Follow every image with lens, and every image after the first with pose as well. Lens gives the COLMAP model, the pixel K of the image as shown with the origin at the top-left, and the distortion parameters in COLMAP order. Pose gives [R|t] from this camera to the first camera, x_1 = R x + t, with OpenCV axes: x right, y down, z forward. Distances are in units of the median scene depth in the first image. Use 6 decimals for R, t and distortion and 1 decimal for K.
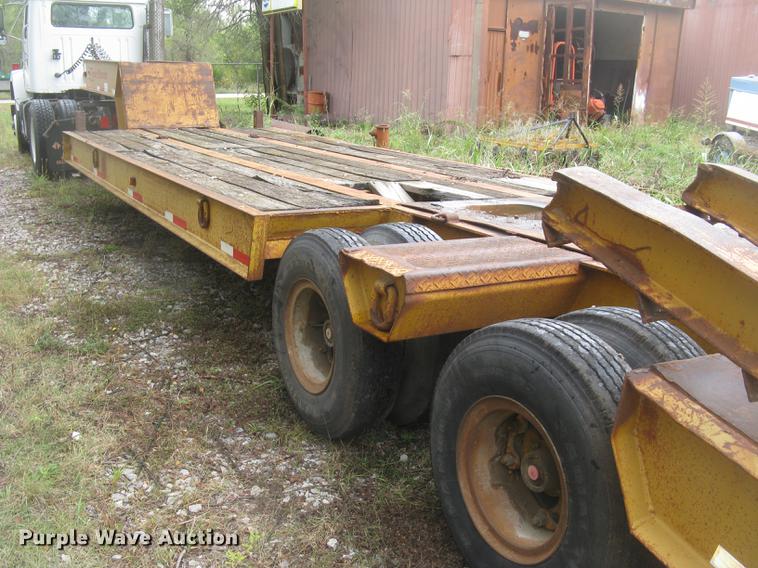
lens RADIAL K [[777.9, 0, 355.0], [0, 777.9, 288.3], [0, 0, 1]] dist [-0.190234, 0.215673]
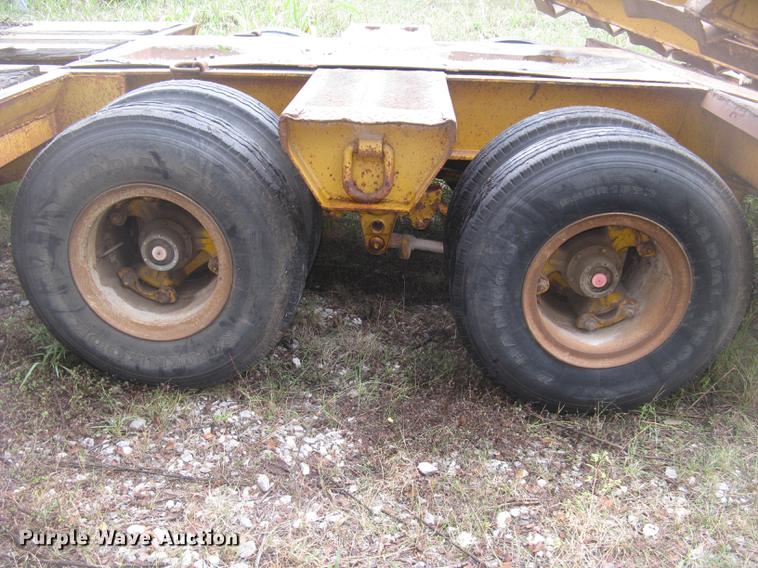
lens RADIAL K [[777.9, 0, 355.0], [0, 777.9, 288.3], [0, 0, 1]] dist [-0.190234, 0.215673]
pose [[0.531843, -0.370478, 0.761505, -0.287124], [0.214932, 0.928836, 0.301775, -0.050356], [-0.819114, 0.003175, 0.573622, 0.271543]]
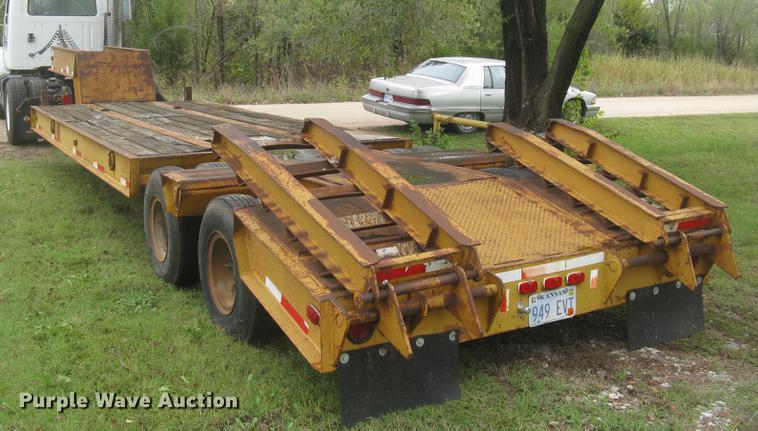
lens RADIAL K [[798.6, 0, 378.8], [0, 798.6, 163.3], [0, 0, 1]] dist [-0.122836, 0.026359]
pose [[0.998953, -0.028769, 0.035558, 0.195660], [0.032615, 0.993083, -0.112794, 0.071782], [-0.032067, 0.113836, 0.992982, -0.408002]]
